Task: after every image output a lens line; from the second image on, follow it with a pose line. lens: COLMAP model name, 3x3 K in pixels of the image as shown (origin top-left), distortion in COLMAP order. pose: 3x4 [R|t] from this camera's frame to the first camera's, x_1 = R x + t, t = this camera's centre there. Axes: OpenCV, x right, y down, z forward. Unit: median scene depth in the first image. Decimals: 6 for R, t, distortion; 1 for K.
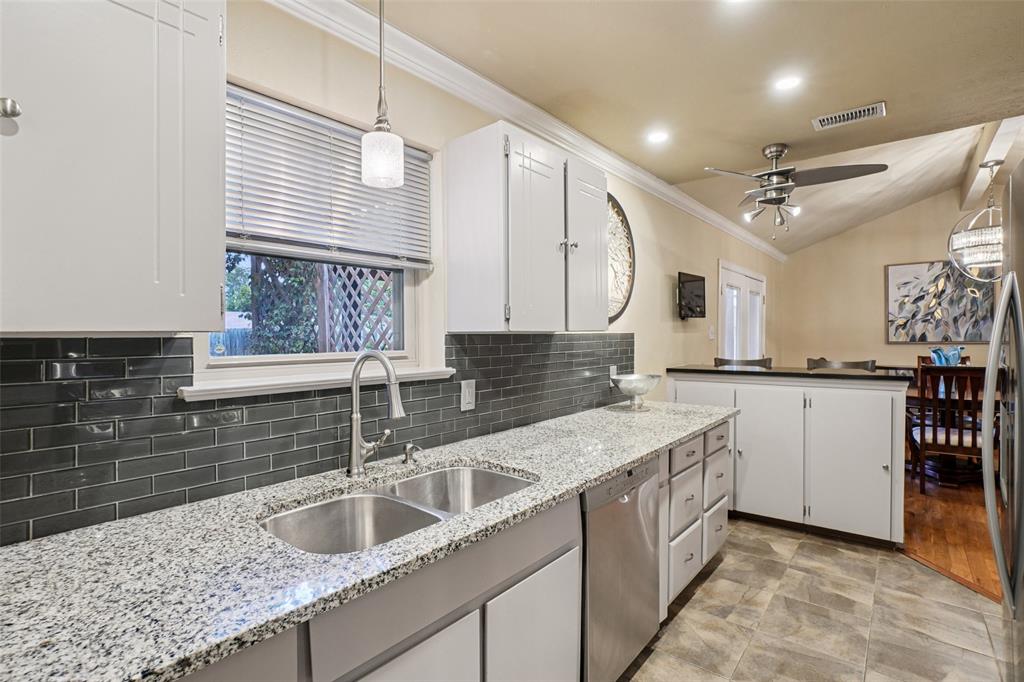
lens RADIAL K [[502.5, 0, 496.1], [0, 502.5, 341.9], [0, 0, 1]] dist [-0.056872, 0.025100]
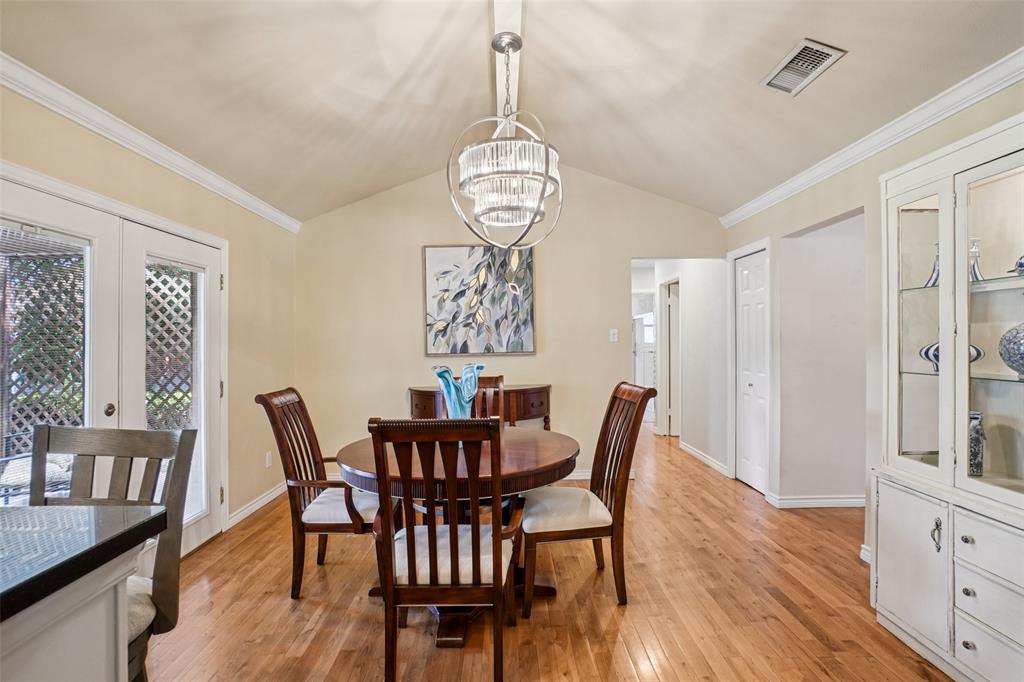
lens RADIAL K [[475.6, 0, 501.9], [0, 475.6, 338.2], [0, 0, 1]] dist [-0.065491, 0.027668]
pose [[0.776757, 0.003860, 0.629789, 0.935993], [0.011595, 0.999724, -0.020429, -0.015760], [-0.629694, 0.023171, 0.776498, 0.819489]]
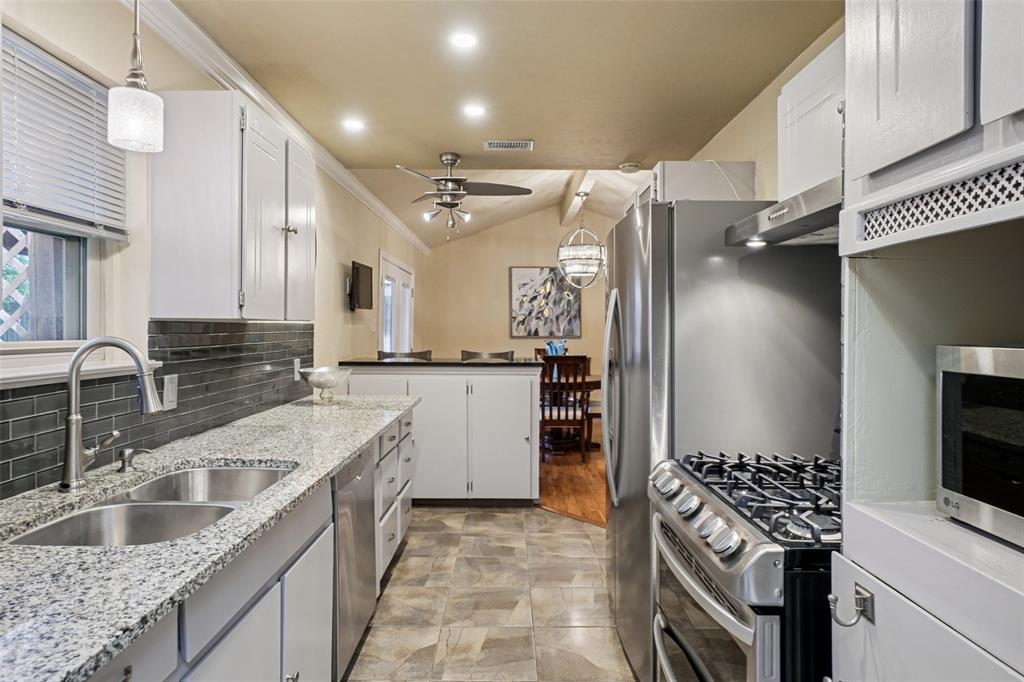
lens RADIAL K [[619.2, 0, 512.0], [0, 619.2, 341.0], [0, 0, 1]] dist [-0.000093, 0.001591]
pose [[0.760386, 0.001115, 0.649470, -0.225049], [-0.005751, 0.999971, 0.005016, 0.007614], [-0.649446, -0.007549, 0.760371, -0.138671]]
